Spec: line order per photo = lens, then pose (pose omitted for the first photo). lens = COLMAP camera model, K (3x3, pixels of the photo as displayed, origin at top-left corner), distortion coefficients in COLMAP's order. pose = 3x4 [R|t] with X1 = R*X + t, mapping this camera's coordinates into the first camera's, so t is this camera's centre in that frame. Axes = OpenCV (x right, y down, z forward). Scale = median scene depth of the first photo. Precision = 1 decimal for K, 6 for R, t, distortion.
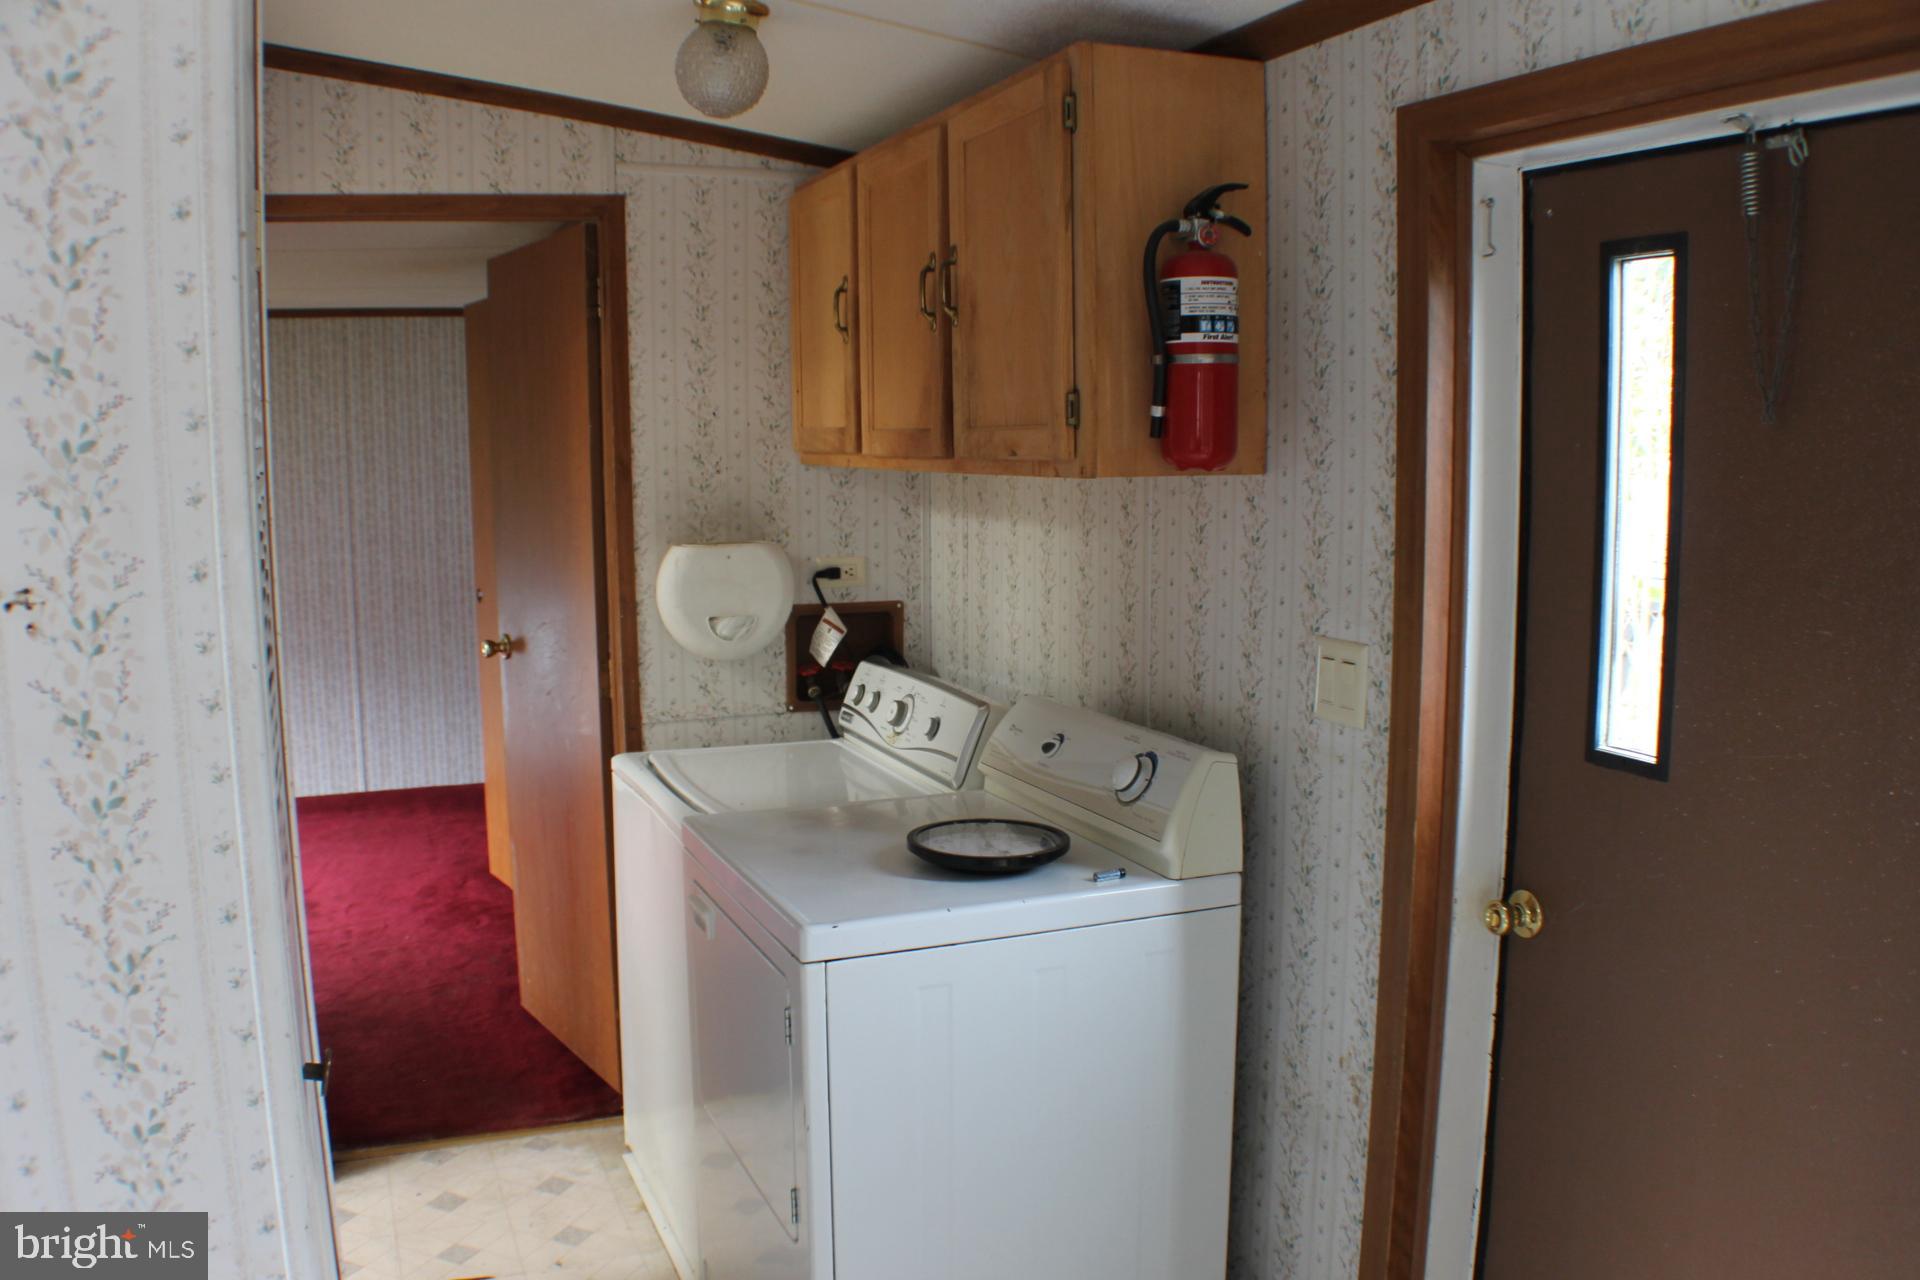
lens RADIAL K [[1570.1, 0, 924.0], [0, 1570.1, 691.4], [0, 0, 1]] dist [-0.228431, 0.118286]
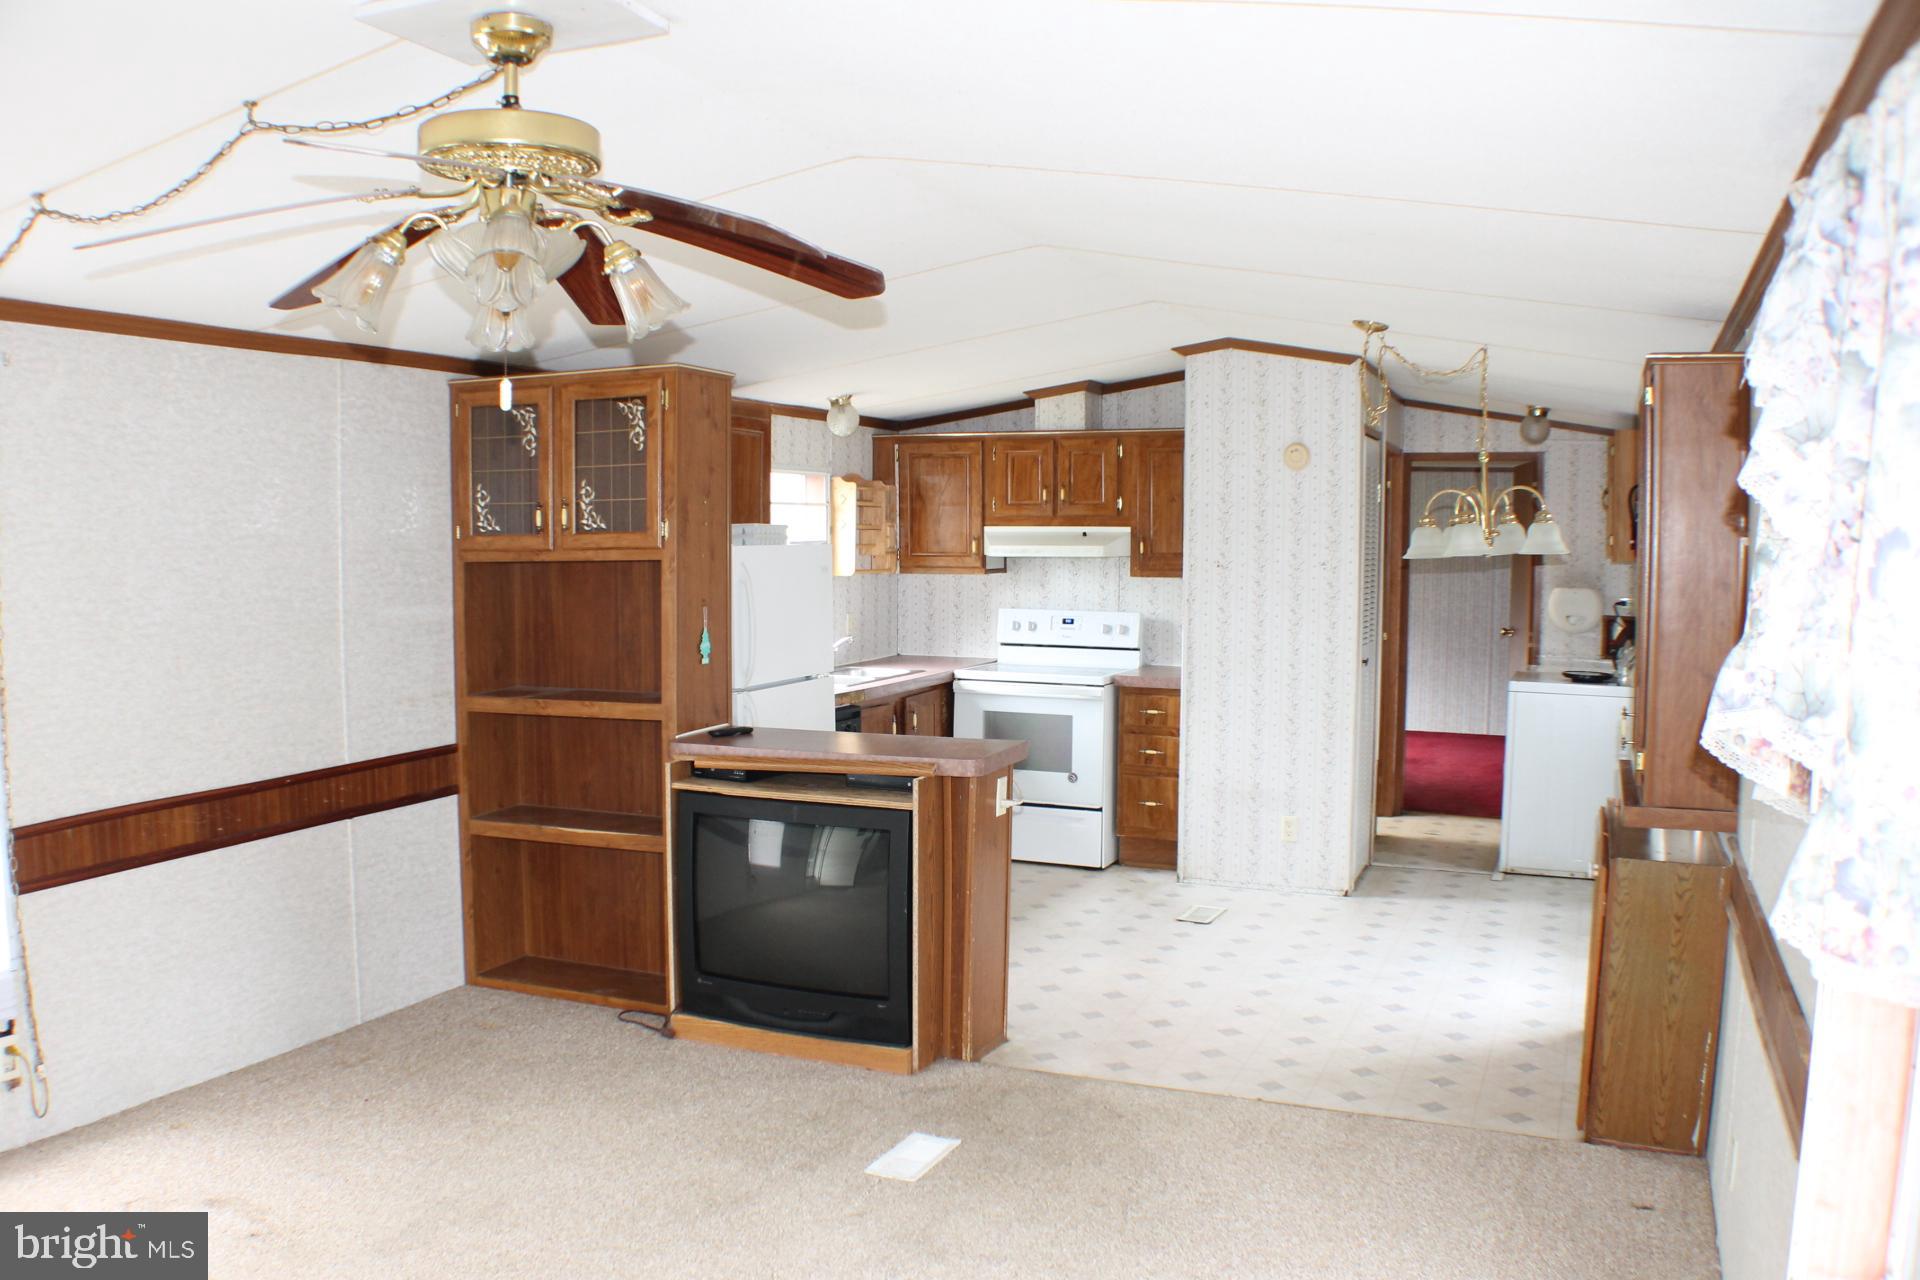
lens RADIAL K [[1570.1, 0, 924.0], [0, 1570.1, 691.4], [0, 0, 1]] dist [-0.228431, 0.118286]
pose [[0.695899, 0.086555, -0.712904, 1.034543], [-0.128025, 0.991760, -0.004560, 0.253523], [0.706635, 0.094443, 0.701247, -1.679970]]
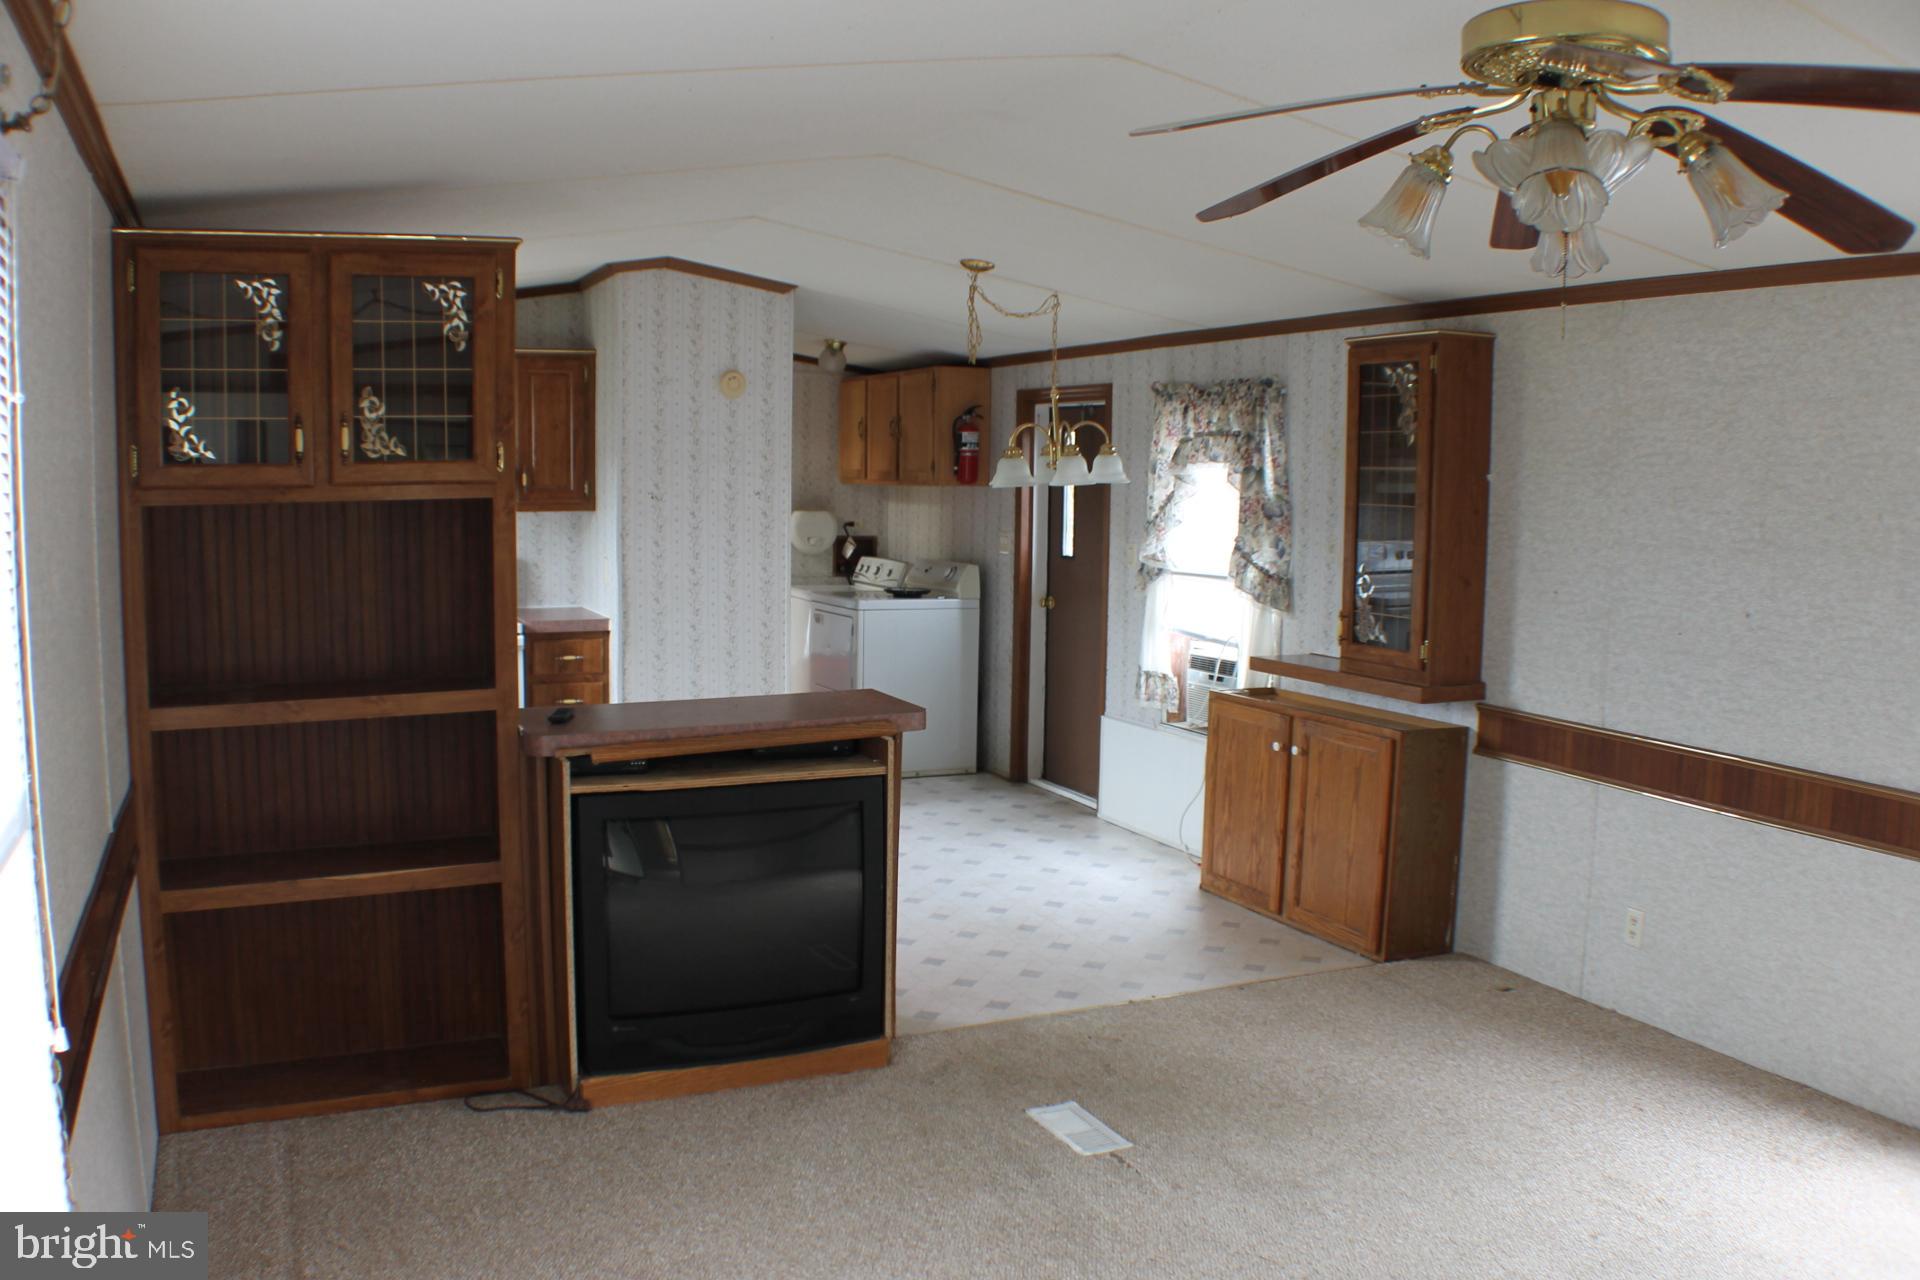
lens RADIAL K [[1570.1, 0, 924.0], [0, 1570.1, 691.4], [0, 0, 1]] dist [-0.228431, 0.118286]
pose [[0.998776, 0.019157, 0.045608, -0.060998], [-0.018098, 0.999559, -0.023534, 0.321010], [-0.046038, 0.022680, 0.998682, -1.972095]]
